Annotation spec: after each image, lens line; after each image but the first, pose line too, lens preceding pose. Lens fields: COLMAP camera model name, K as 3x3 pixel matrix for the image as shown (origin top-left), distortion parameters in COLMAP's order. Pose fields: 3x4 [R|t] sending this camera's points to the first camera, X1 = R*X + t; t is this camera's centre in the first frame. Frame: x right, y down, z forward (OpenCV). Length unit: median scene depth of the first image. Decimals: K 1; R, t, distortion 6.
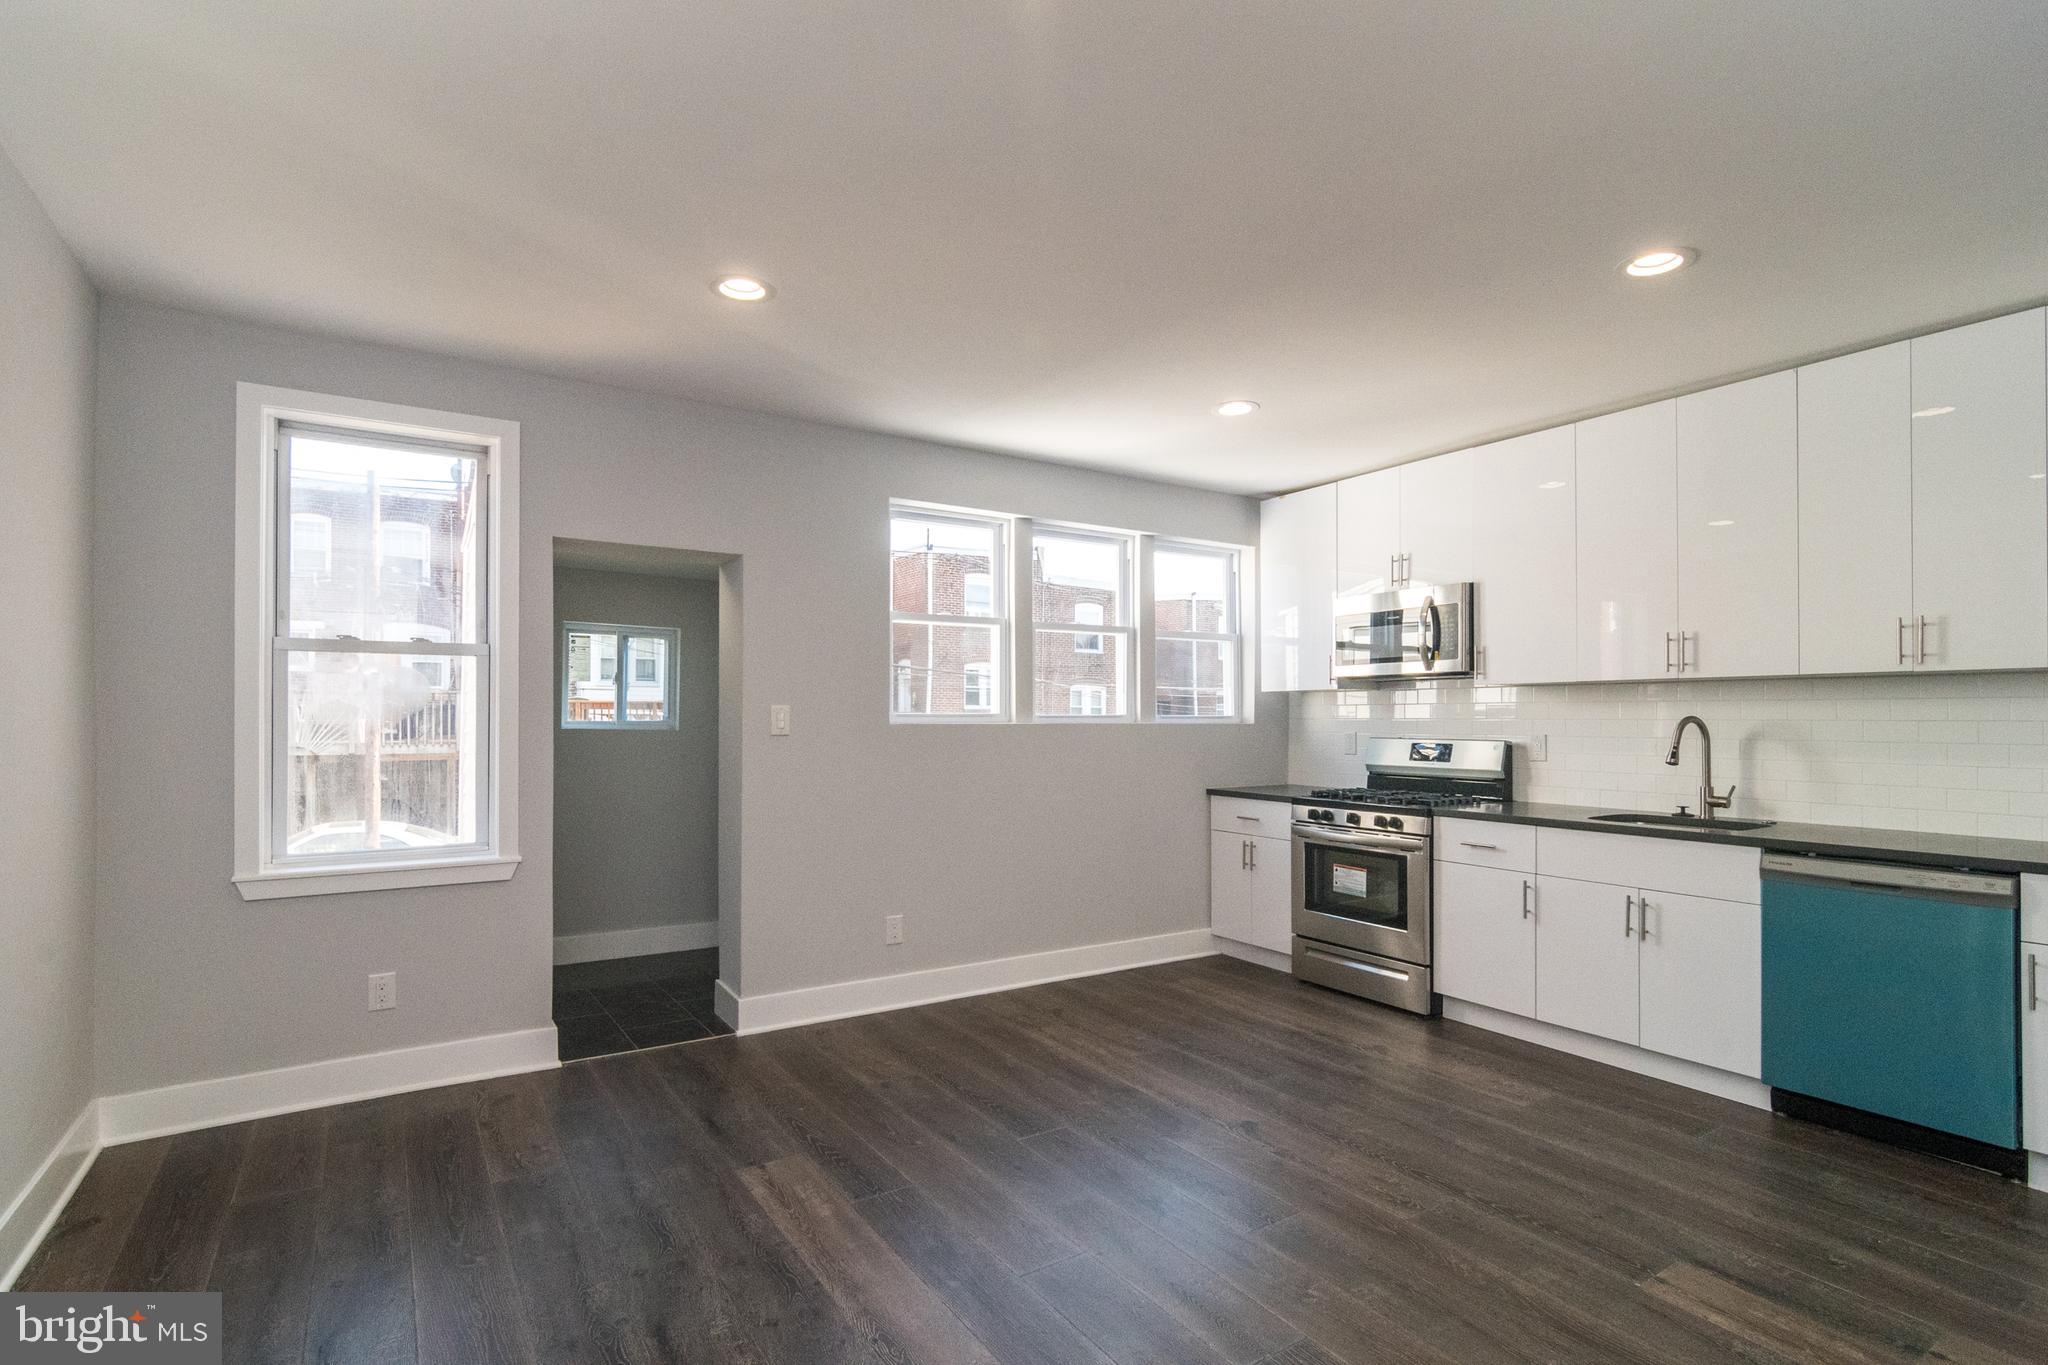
lens RADIAL K [[989.4, 0, 1030.6], [0, 989.4, 712.4], [0, 0, 1]] dist [-0.003238, -0.000477]
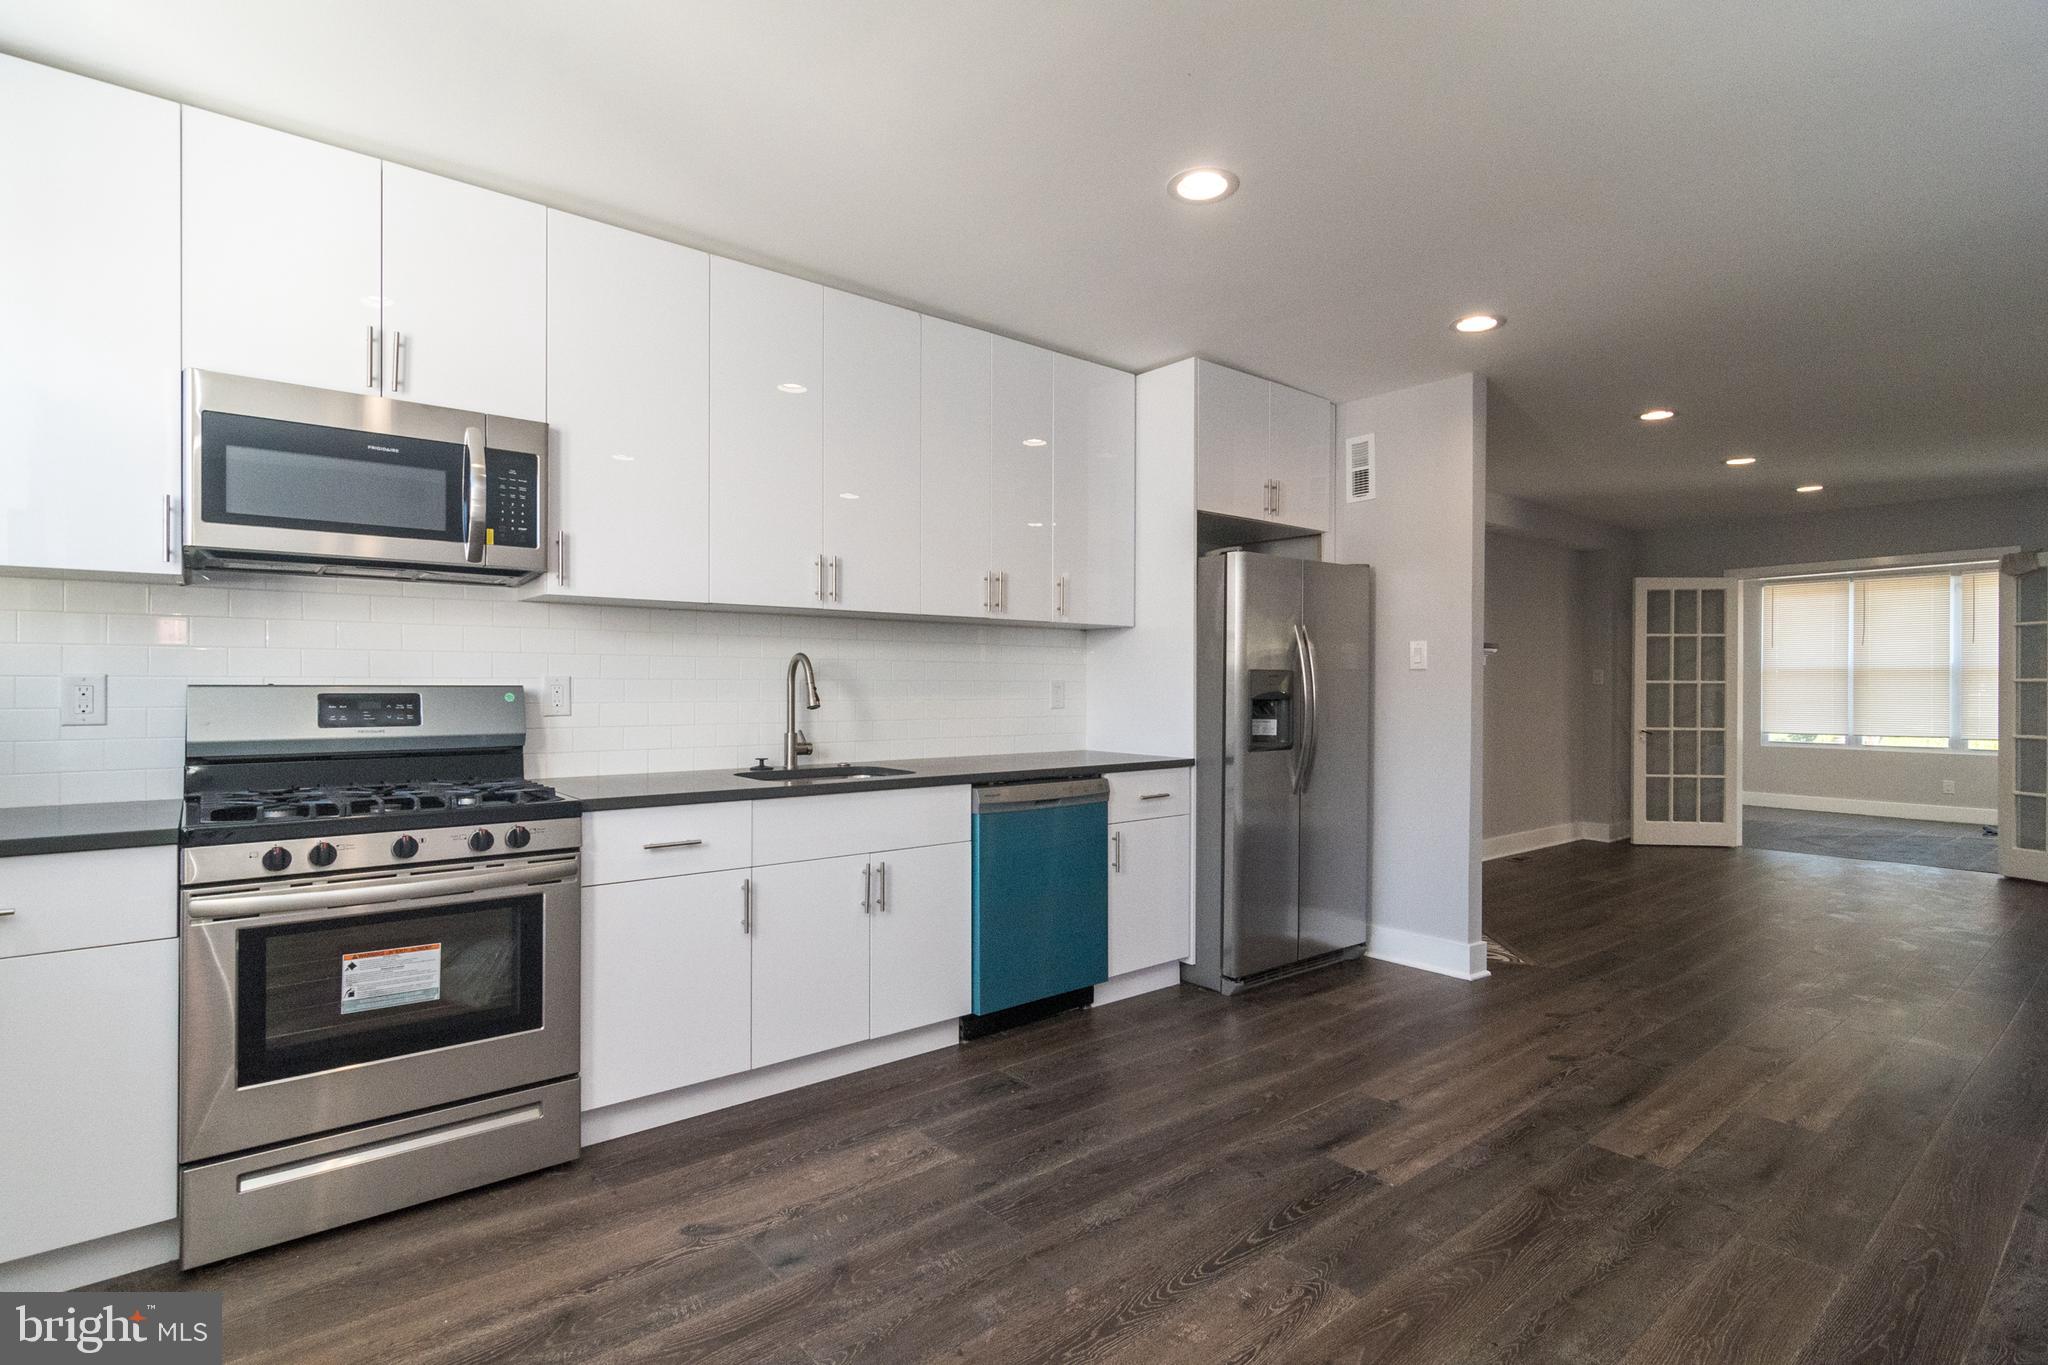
lens RADIAL K [[989.5, 0, 1030.4], [0, 989.5, 689.9], [0, 0, 1]] dist [-0.000889, 0.000398]
pose [[-0.116691, -0.008705, 0.993130, -0.220416], [-0.009244, 0.999928, 0.007679, 0.026827], [-0.993125, -0.008285, -0.116763, 0.869158]]
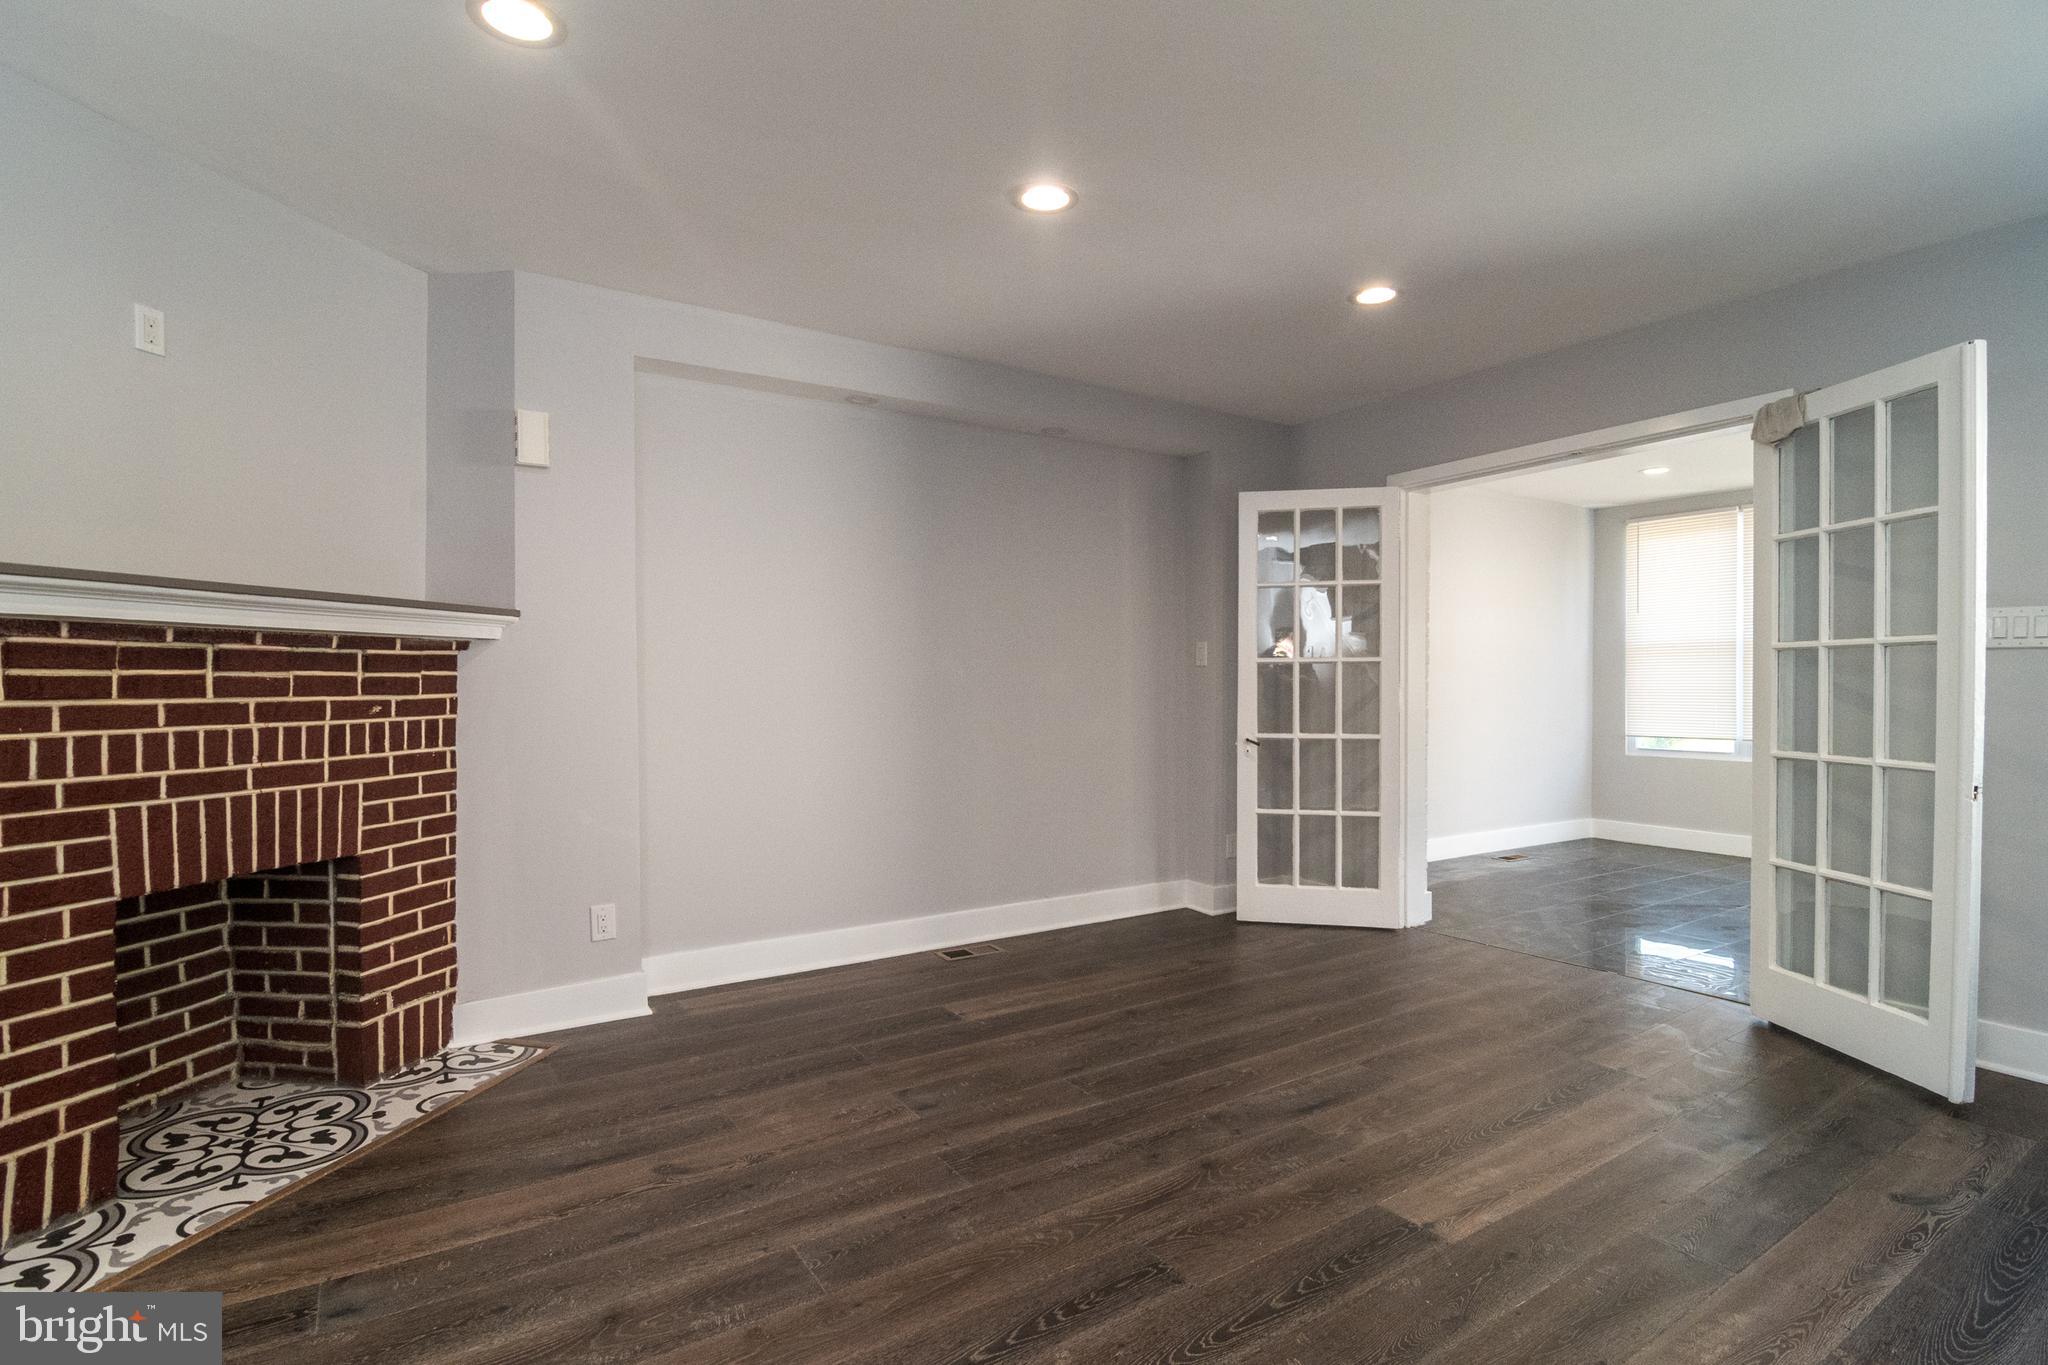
lens RADIAL K [[1005.1, 0, 1033.7], [0, 1005.1, 686.6], [0, 0, 1]] dist [-0.001598, -0.000584]
pose [[-0.005557, -0.009022, 0.999944, 0.354371], [-0.000616, 0.999959, 0.009019, 0.036914], [-0.999984, -0.000565, -0.005562, -0.293795]]
